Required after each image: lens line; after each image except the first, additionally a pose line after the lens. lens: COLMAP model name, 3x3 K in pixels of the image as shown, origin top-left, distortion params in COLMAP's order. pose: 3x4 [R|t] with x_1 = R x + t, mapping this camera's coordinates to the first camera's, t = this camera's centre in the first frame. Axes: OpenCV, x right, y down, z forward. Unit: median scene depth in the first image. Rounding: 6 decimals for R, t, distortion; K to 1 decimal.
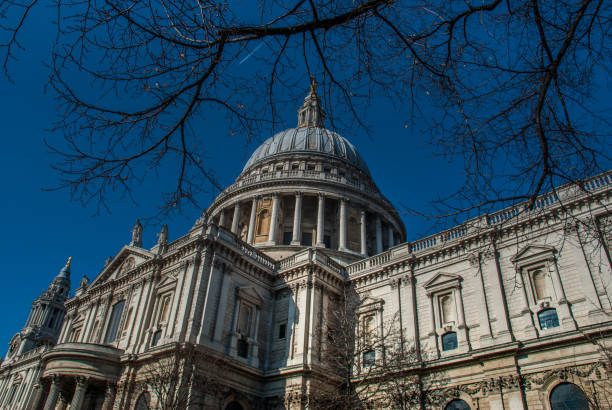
lens RADIAL K [[483.4, 0, 306.0], [0, 483.4, 205.0], [0, 0, 1]] dist [-0.152736, 0.122908]
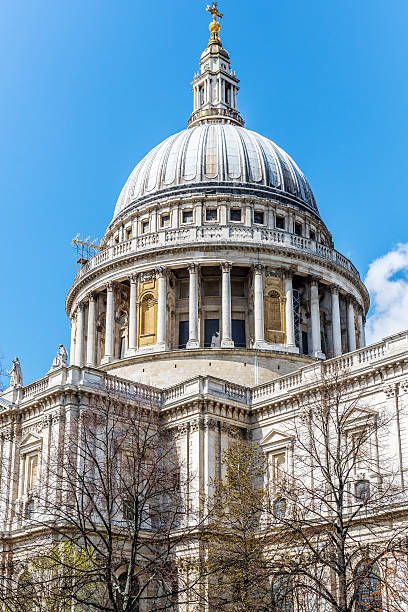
lens RADIAL K [[933.2, 0, 191.8], [0, 933.2, 389.7], [0, 0, 1]] dist [0.029161, -0.058385]
pose [[0.987436, -0.097958, -0.123997, 0.185987], [0.130014, 0.949626, 0.285144, -0.332481], [0.089818, -0.297683, 0.950430, -0.469005]]
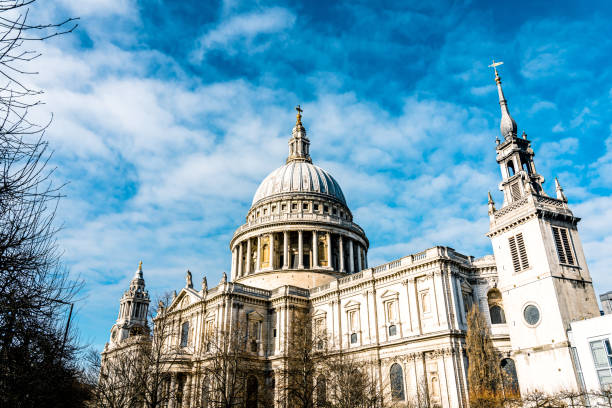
lens RADIAL K [[497.0, 0, 306.0], [0, 497.0, 204.0], [0, 0, 1]] dist [0.057789, 0.000593]
pose [[0.986189, -0.122032, -0.111978, 0.334950], [0.140132, 0.975184, 0.171403, -0.520786], [0.088282, -0.184727, 0.978817, -0.764500]]
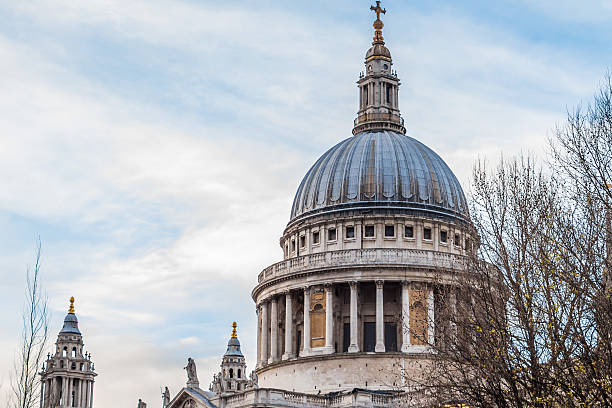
lens RADIAL K [[1393.3, 0, 306.2], [0, 1393.3, 259.1], [0, 0, 1]] dist [0.320944, -0.080876]
pose [[0.971689, -0.105857, -0.211224, 0.616072], [0.173408, 0.926745, 0.333277, -1.285587], [0.160471, -0.360469, 0.918864, -1.854000]]
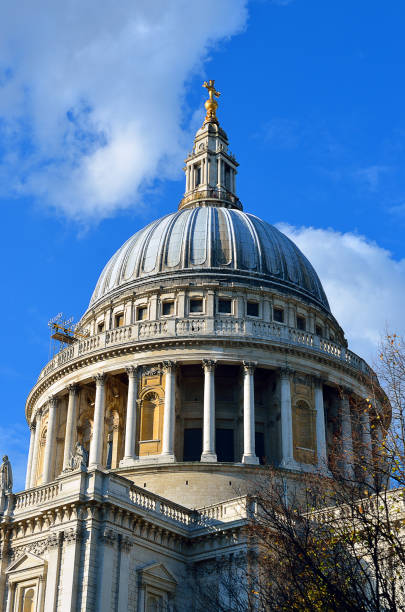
lens RADIAL K [[1064.7, 0, 202.5], [0, 1064.7, 306.0], [0, 0, 1]] dist [0.020746, 0.031700]
pose [[0.998698, -0.022754, 0.045654, -0.110316], [0.018392, 0.995423, 0.093784, -0.294545], [-0.047579, -0.092822, 0.994545, -0.369777]]
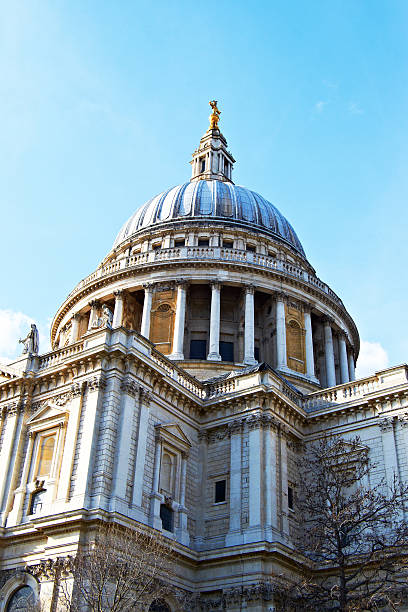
lens RADIAL K [[734.8, 0, 204.0], [0, 734.8, 306.0], [0, 0, 1]] dist [-0.019631, -0.010972]
pose [[0.995332, 0.037493, 0.088934, -0.166954], [-0.039196, 0.999079, 0.017485, -0.012150], [-0.088196, -0.020890, 0.995884, -0.016411]]
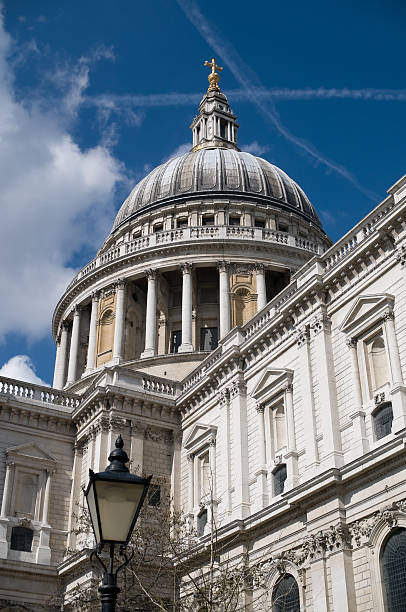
lens RADIAL K [[811.9, 0, 203.0], [0, 811.9, 306.0], [0, 0, 1]] dist [-0.104345, -0.006145]
pose [[0.932643, -0.237984, -0.271185, 0.450029], [0.251602, 0.967697, 0.016071, 0.024814], [0.258600, -0.083220, 0.962393, -0.003381]]
